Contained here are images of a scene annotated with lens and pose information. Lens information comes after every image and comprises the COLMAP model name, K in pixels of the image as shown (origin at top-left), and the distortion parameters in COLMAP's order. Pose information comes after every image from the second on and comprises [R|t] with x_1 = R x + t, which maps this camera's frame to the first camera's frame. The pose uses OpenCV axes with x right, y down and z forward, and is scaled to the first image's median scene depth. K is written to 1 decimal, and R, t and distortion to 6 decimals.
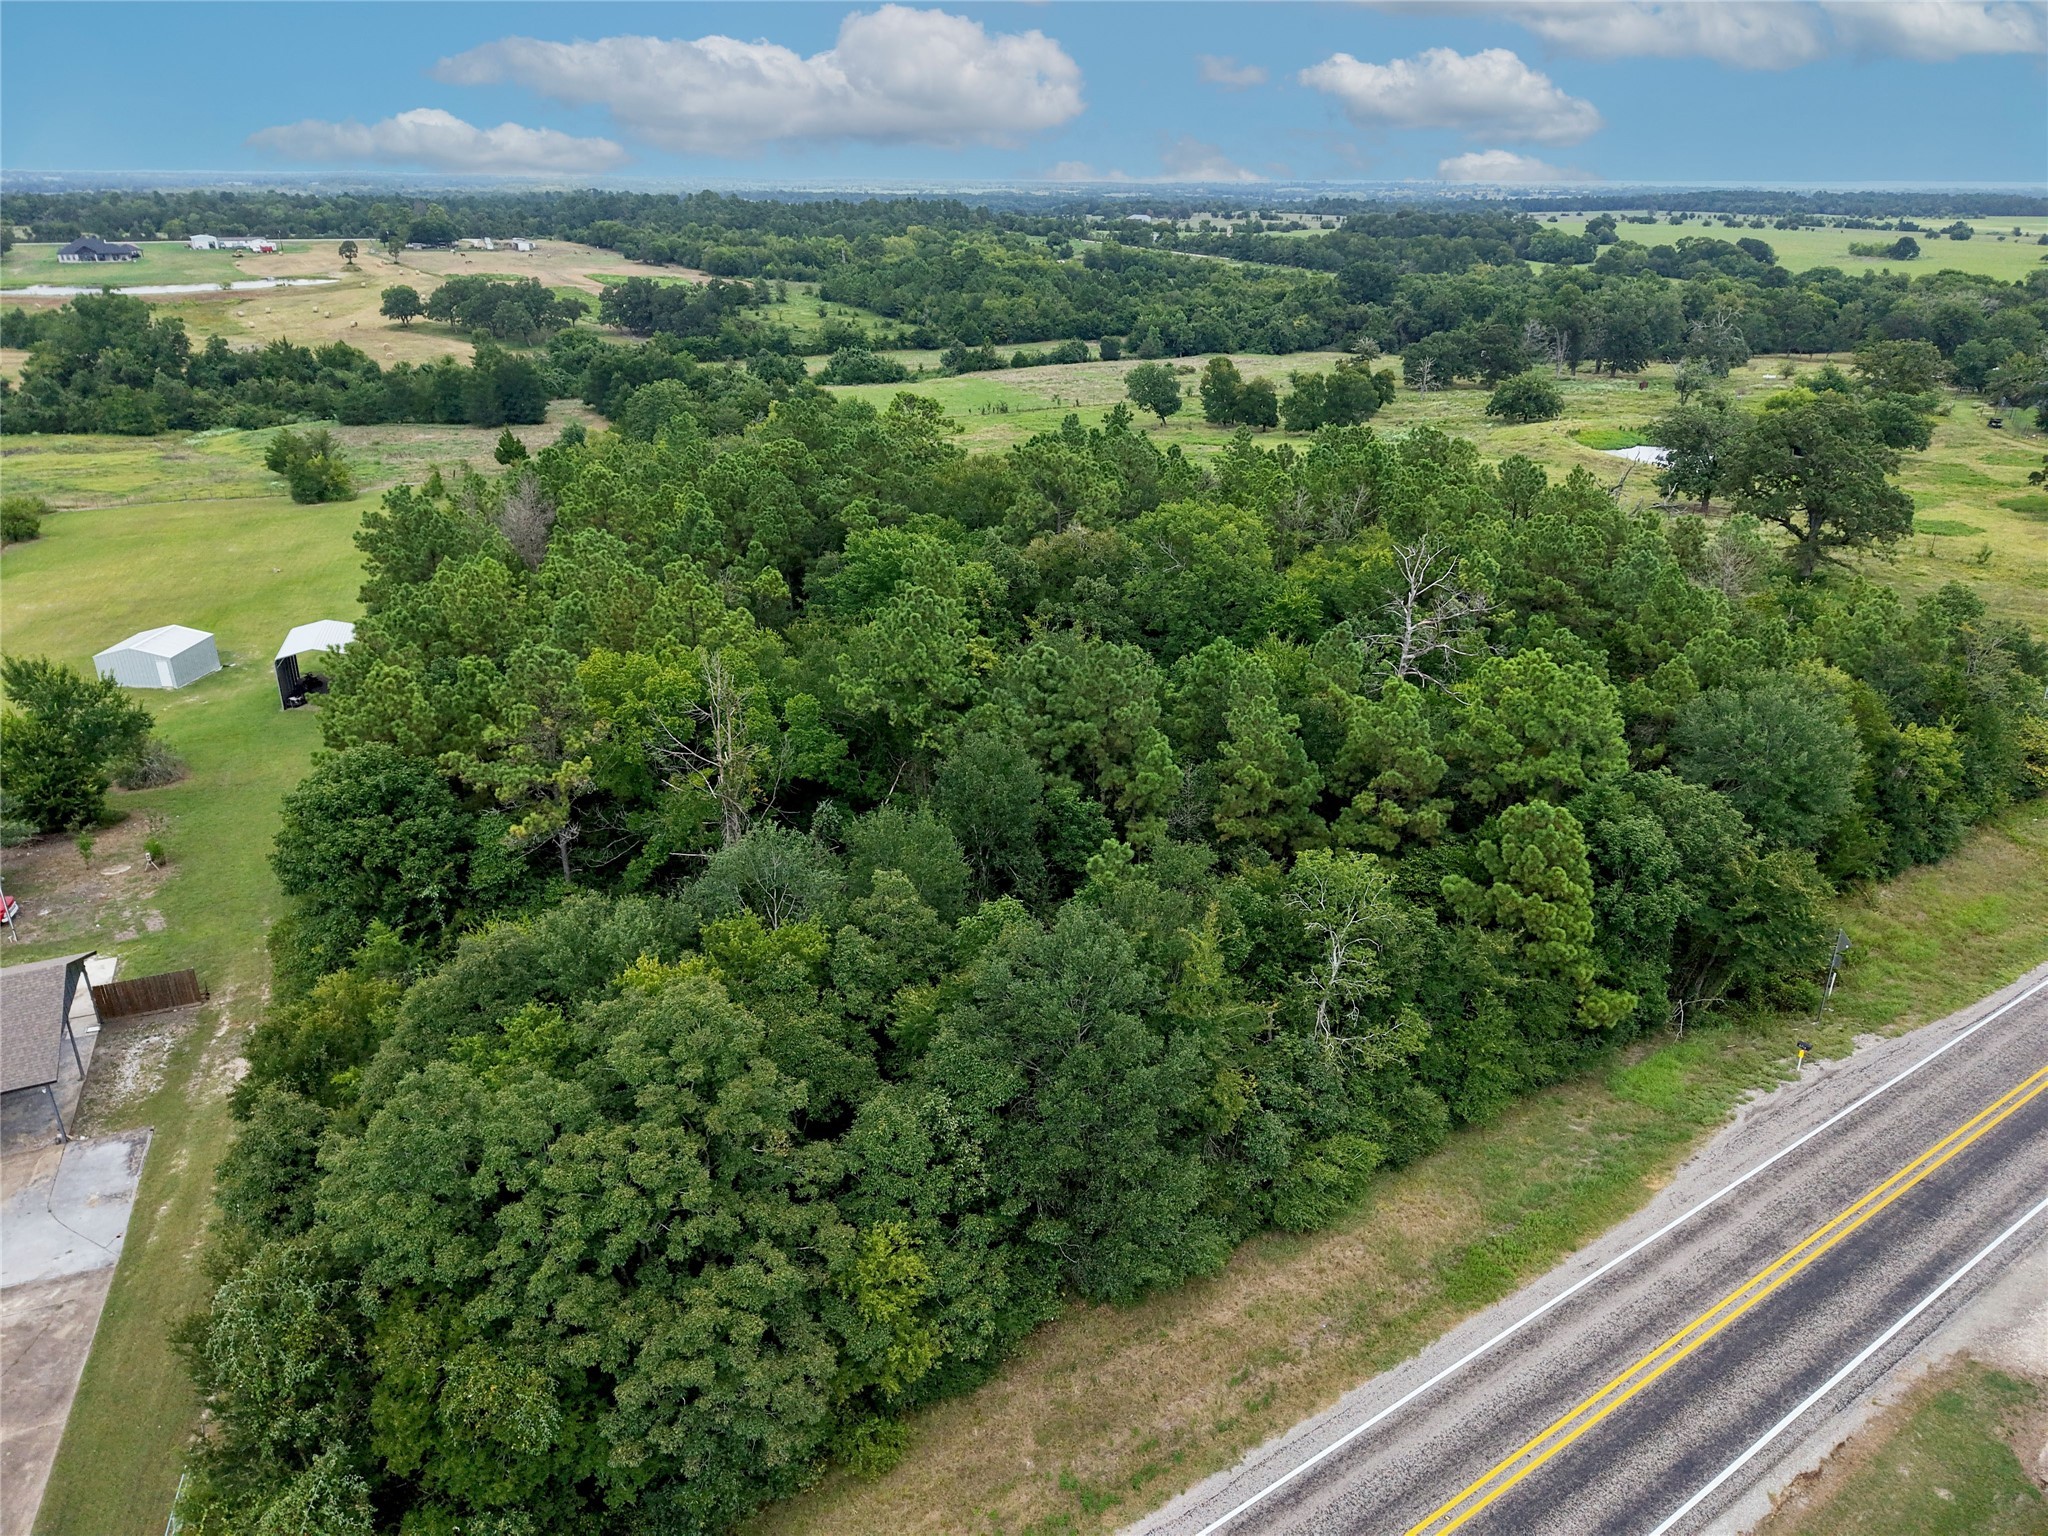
lens RADIAL K [[1369.2, 0, 1024.0], [0, 1369.2, 768.0], [0, 0, 1]] dist [0.012473, -0.001406]
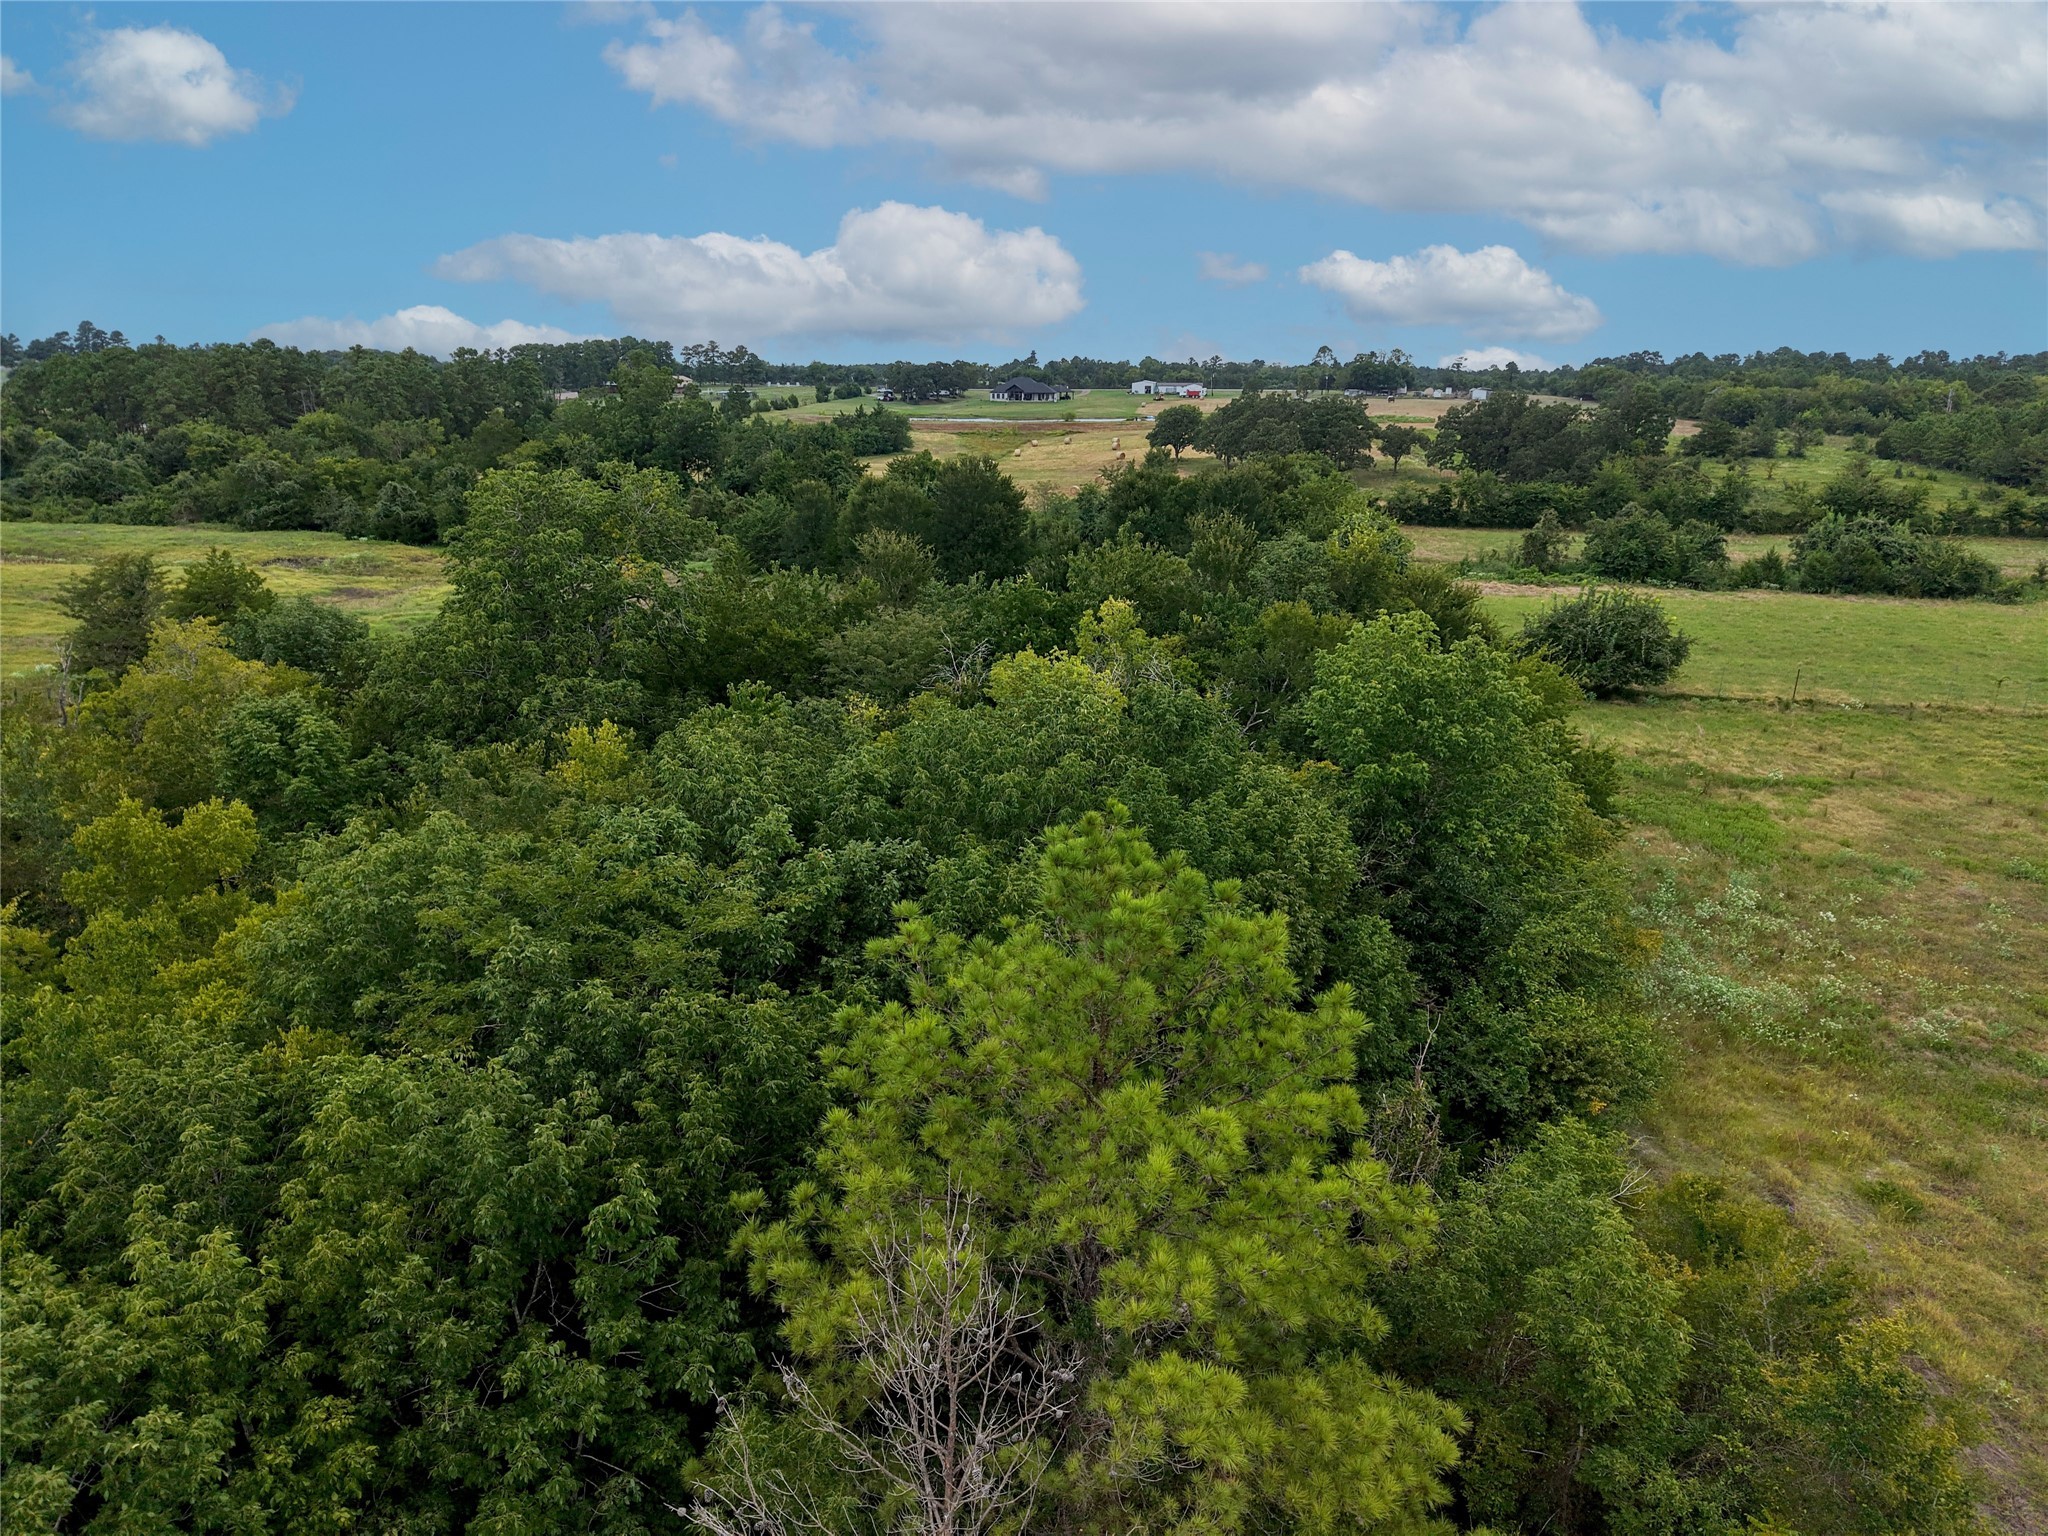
lens RADIAL K [[1369.6, 0, 1024.0], [0, 1369.6, 768.0], [0, 0, 1]] dist [0.013658, -0.008929]
pose [[0.746740, 0.180802, -0.640070, -0.027501], [-0.262854, 0.964226, -0.034291, -0.140401], [0.610972, 0.193851, 0.767551, 0.506720]]
